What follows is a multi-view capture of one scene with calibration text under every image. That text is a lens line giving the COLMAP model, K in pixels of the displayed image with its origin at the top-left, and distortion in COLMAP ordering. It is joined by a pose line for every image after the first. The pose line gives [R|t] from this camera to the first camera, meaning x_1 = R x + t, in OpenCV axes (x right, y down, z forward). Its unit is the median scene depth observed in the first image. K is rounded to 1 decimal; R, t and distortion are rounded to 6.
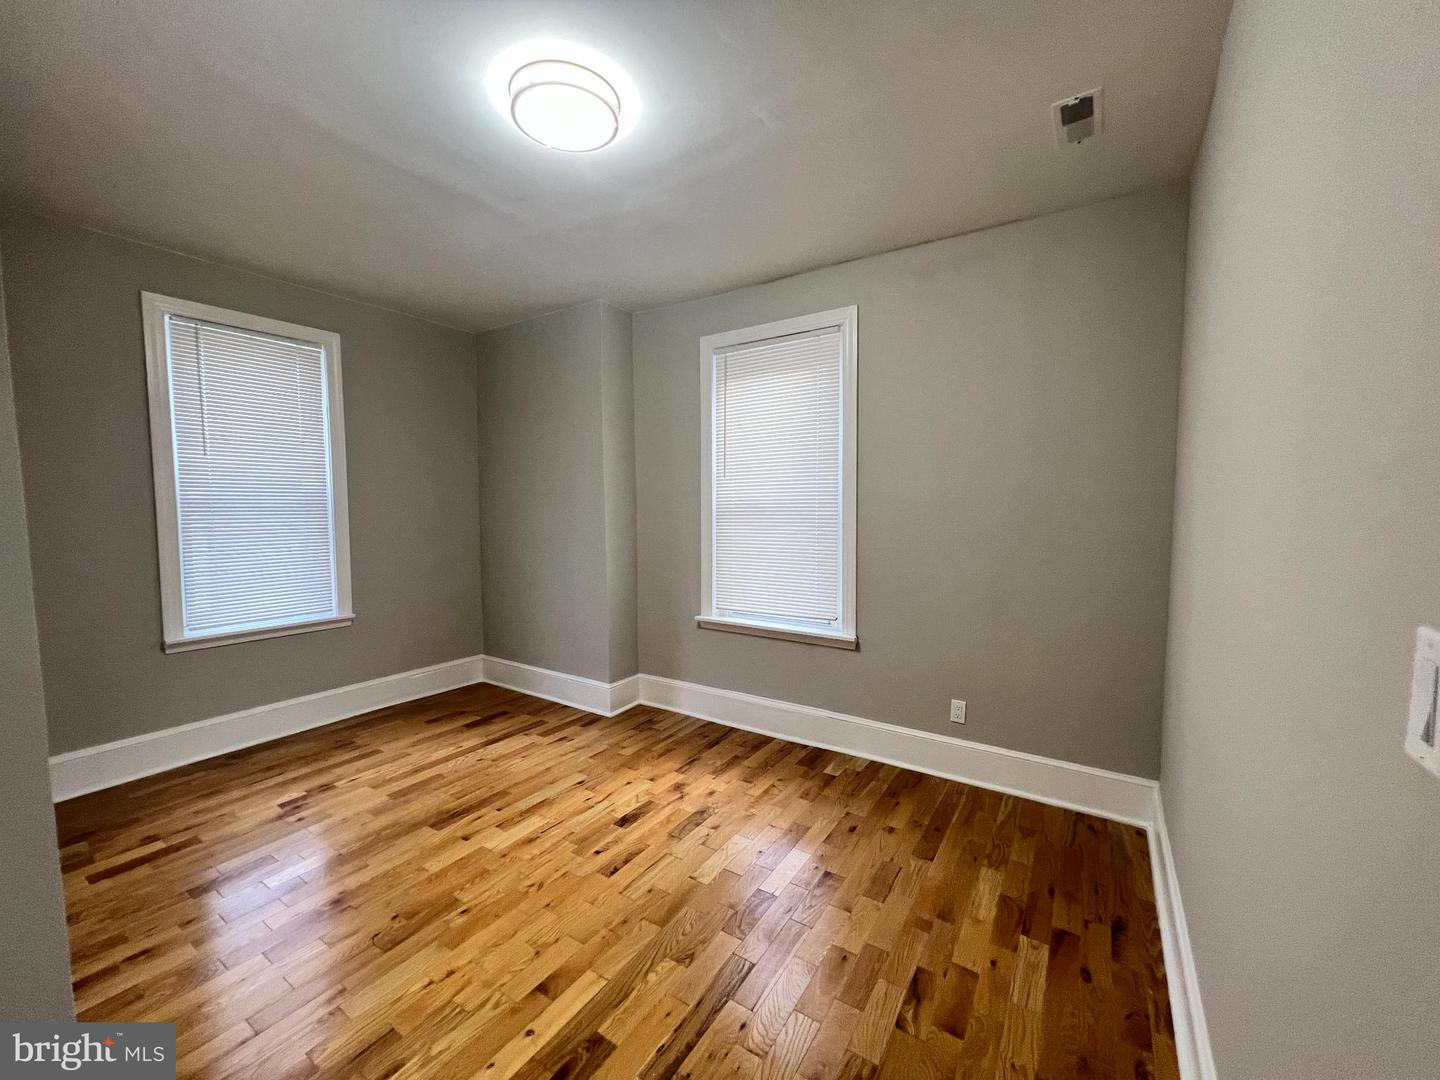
lens RADIAL K [[571.5, 0, 715.3], [0, 571.5, 539.5], [0, 0, 1]] dist [-0.000824, 0.000326]
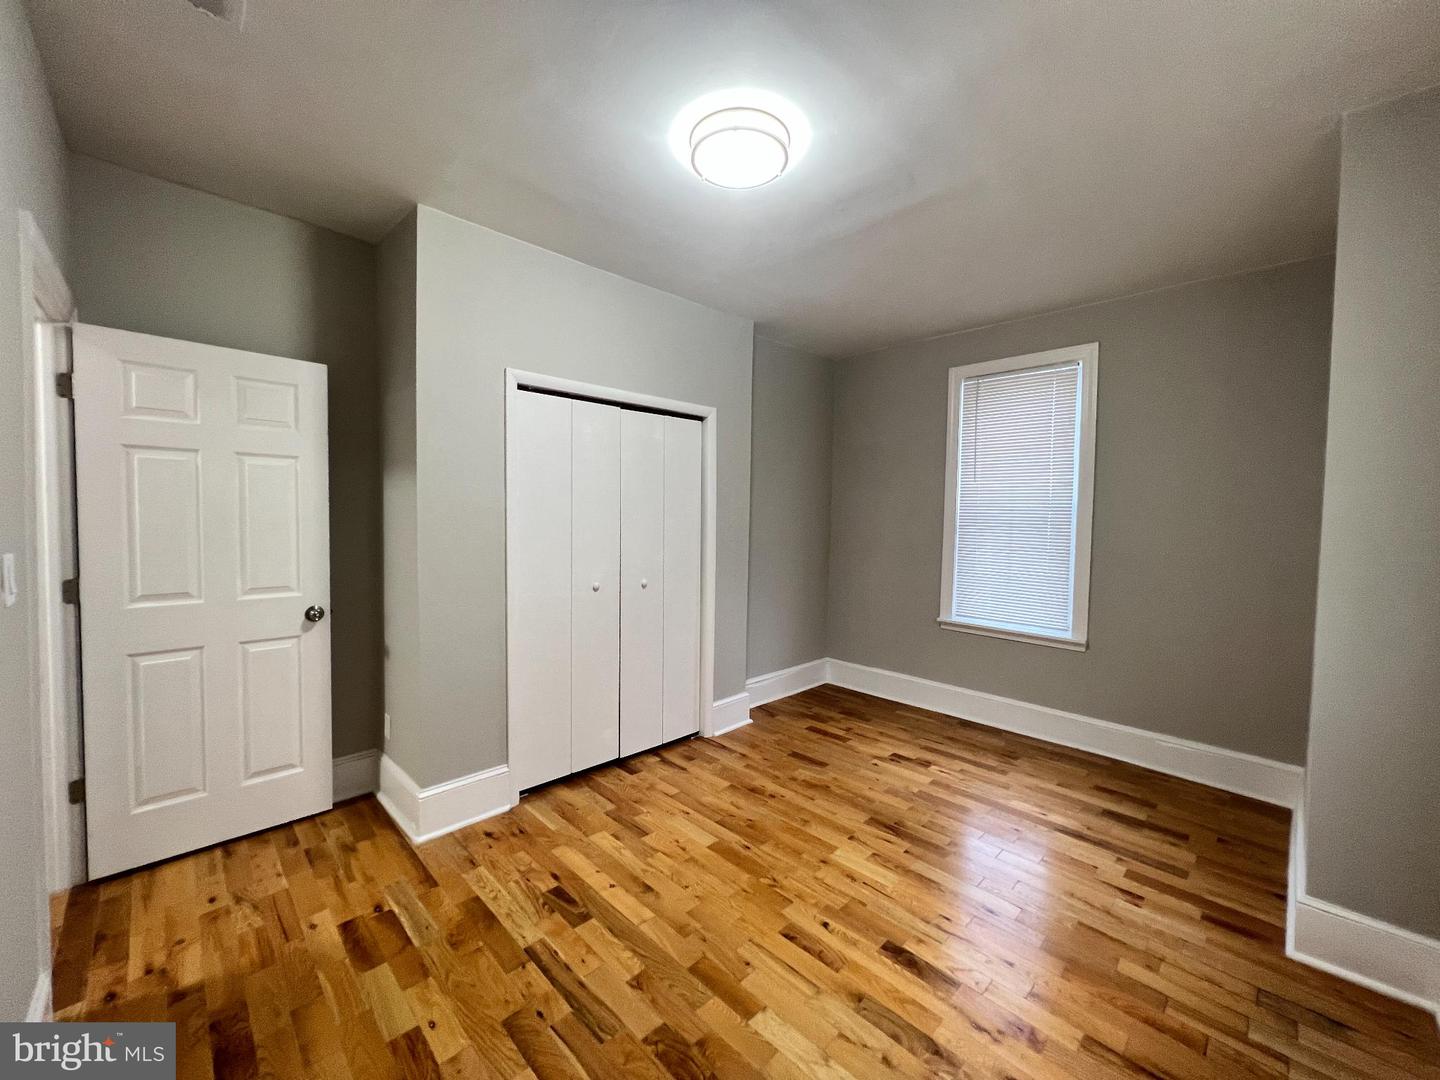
lens RADIAL K [[574.3, 0, 720.0], [0, 574.3, 540.0], [0, 0, 1]] dist [-0.001016, 0.000504]
pose [[-0.205652, 0.040294, -0.977795, 0.492649], [-0.078882, 0.995218, 0.057603, -0.048633], [0.975441, 0.088976, -0.201490, 0.738520]]
